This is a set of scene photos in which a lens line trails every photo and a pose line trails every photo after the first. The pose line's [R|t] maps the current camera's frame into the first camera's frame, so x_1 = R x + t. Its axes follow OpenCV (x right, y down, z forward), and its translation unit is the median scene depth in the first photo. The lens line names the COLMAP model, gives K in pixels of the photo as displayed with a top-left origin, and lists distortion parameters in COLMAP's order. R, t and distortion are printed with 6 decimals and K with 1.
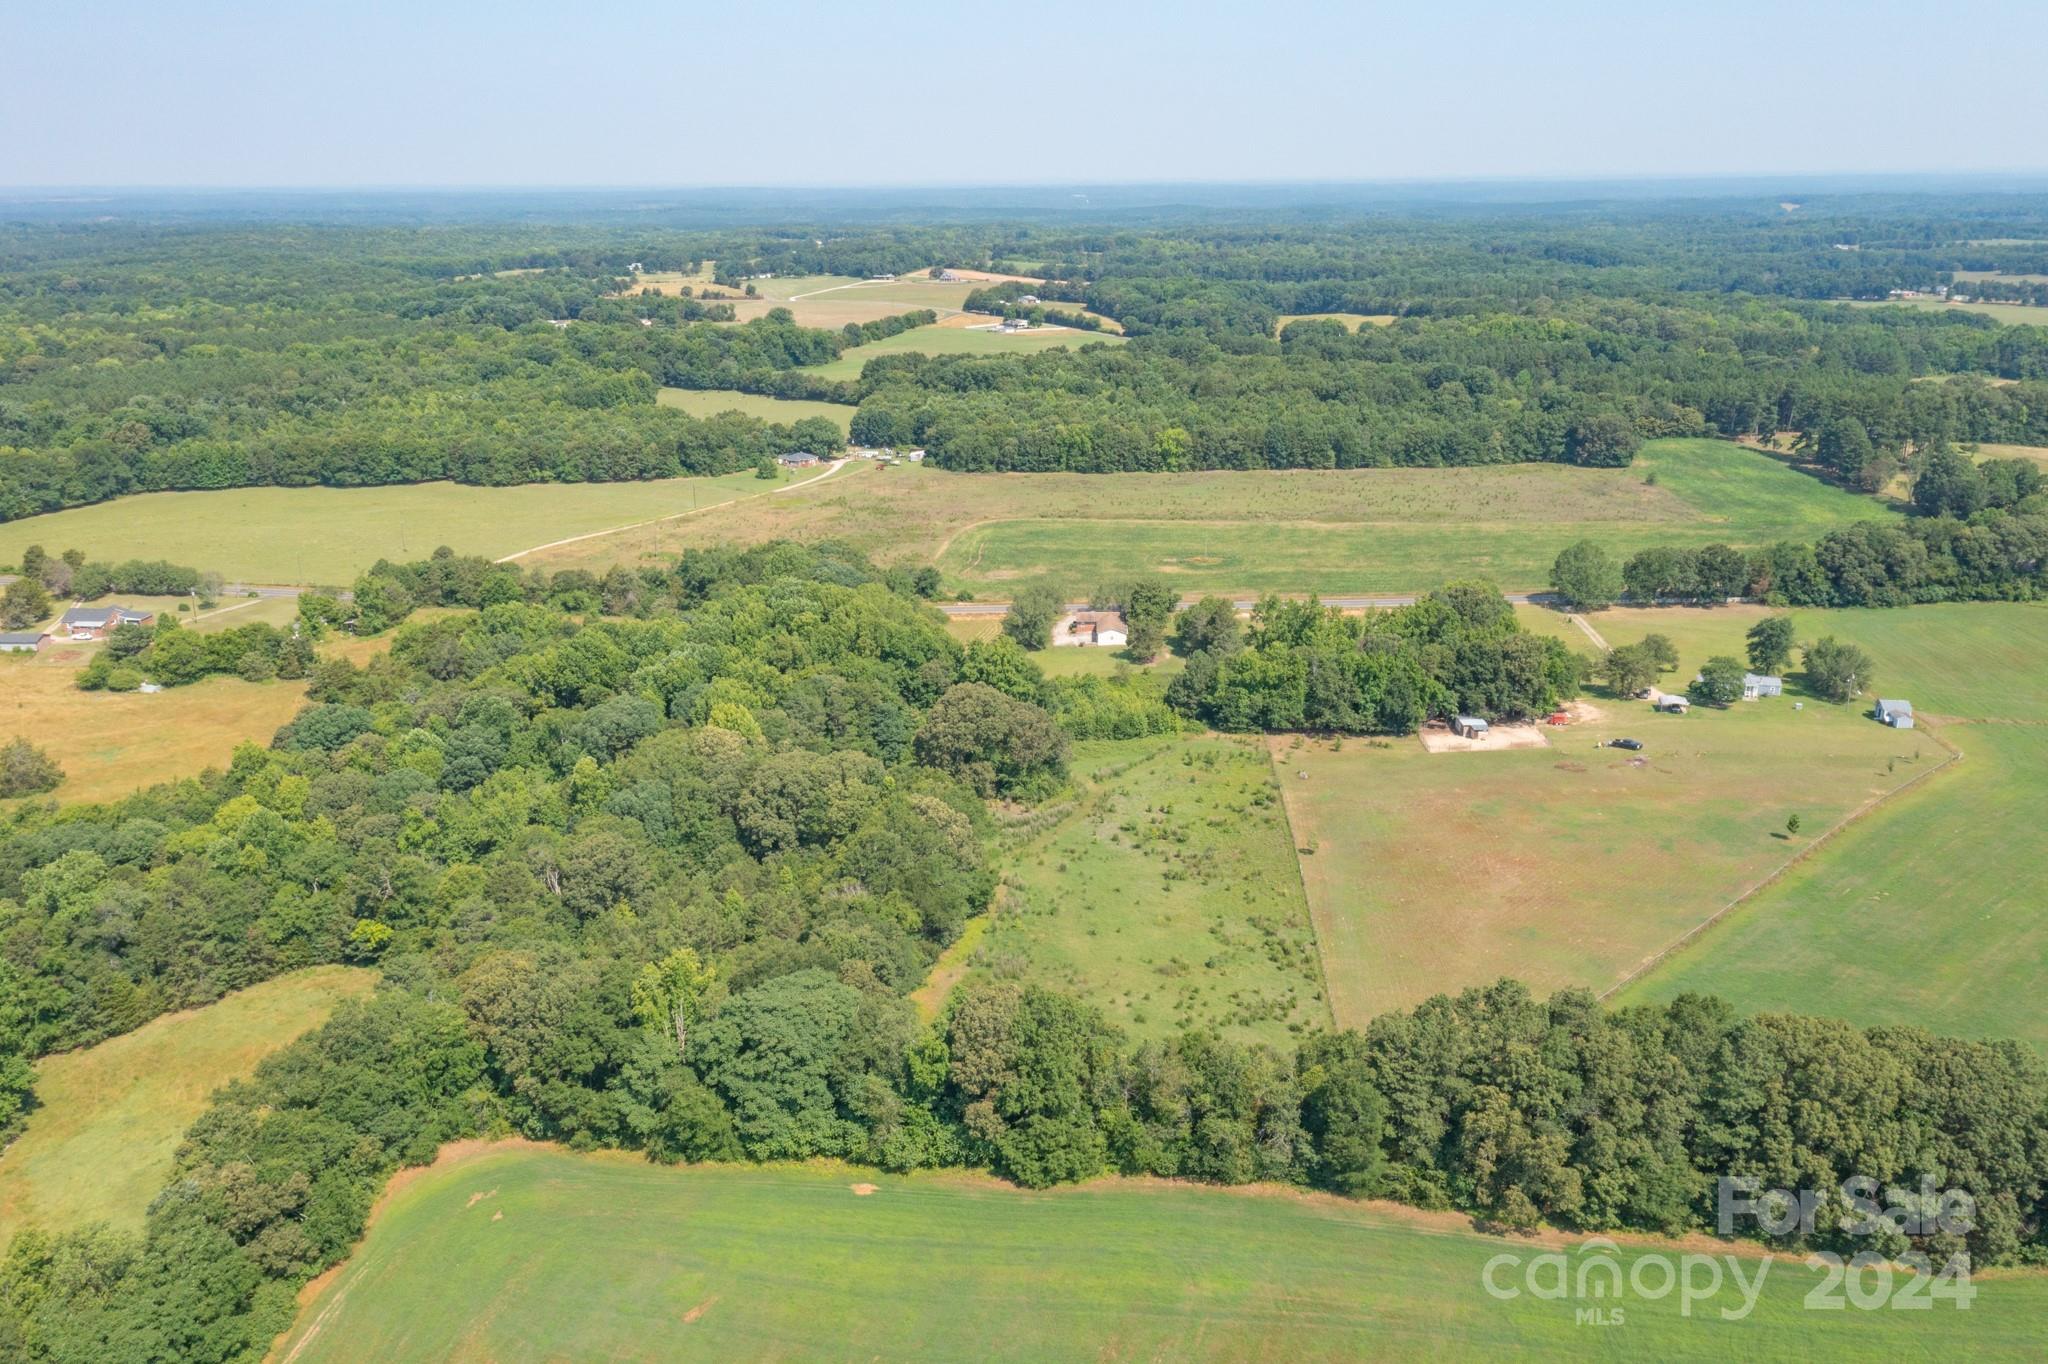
lens RADIAL K [[1669.6, 0, 1024.0], [0, 1669.6, 682.0], [0, 0, 1]] dist [-0.014767, 0.086289]
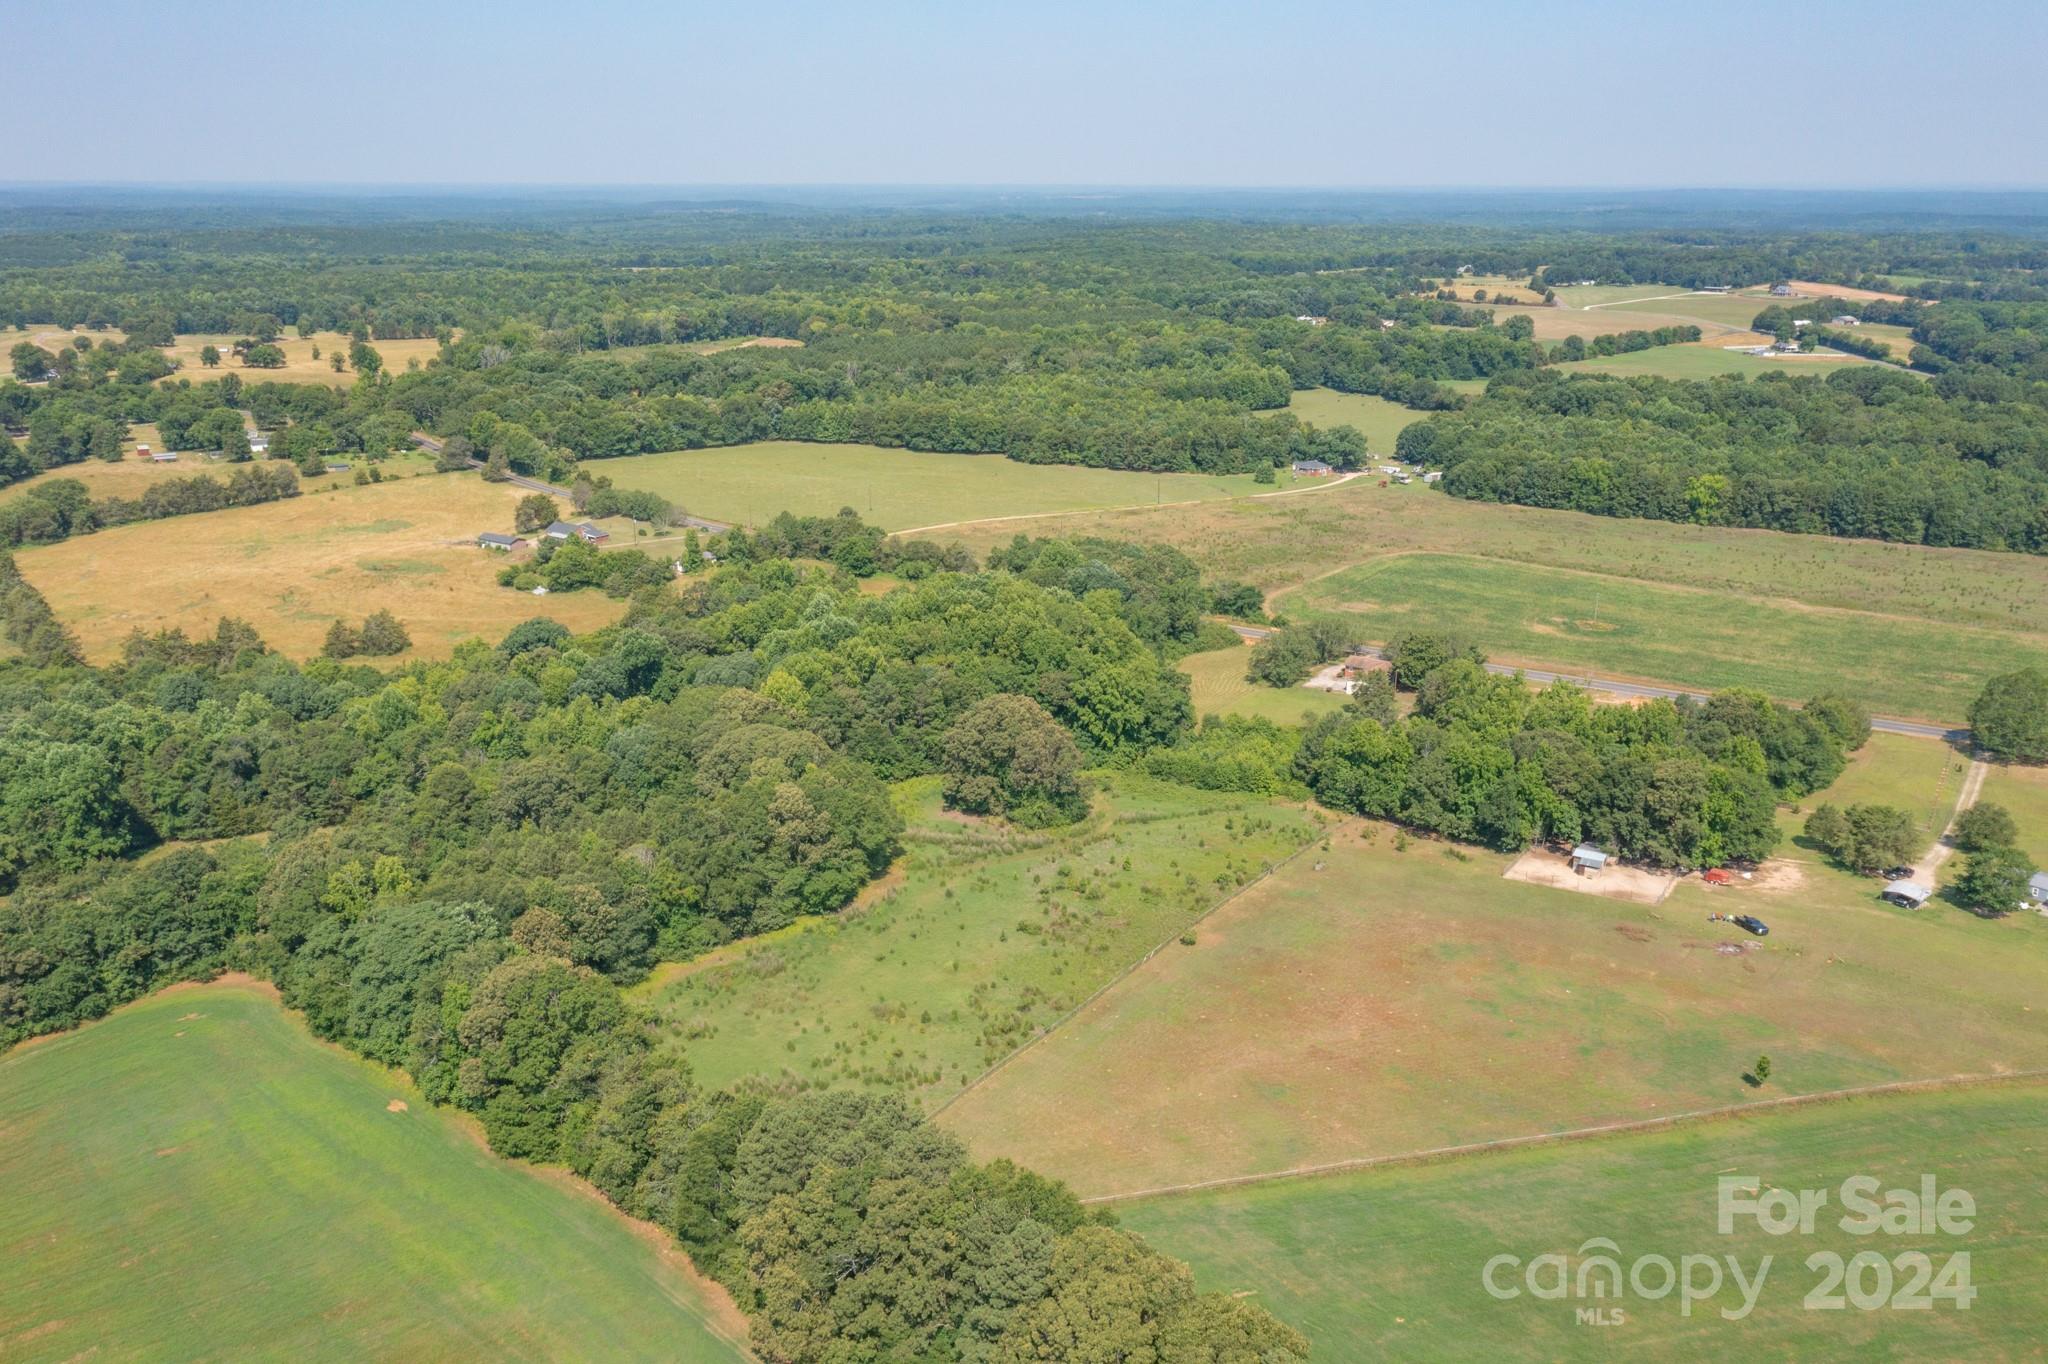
lens RADIAL K [[1669.6, 0, 1024.0], [0, 1669.6, 682.0], [0, 0, 1]] dist [-0.014767, 0.086289]
pose [[0.833867, 0.166854, -0.526142, 0.263035], [-0.167117, 0.984795, 0.047447, -0.029520], [0.526059, 0.048363, 0.849072, 0.097746]]
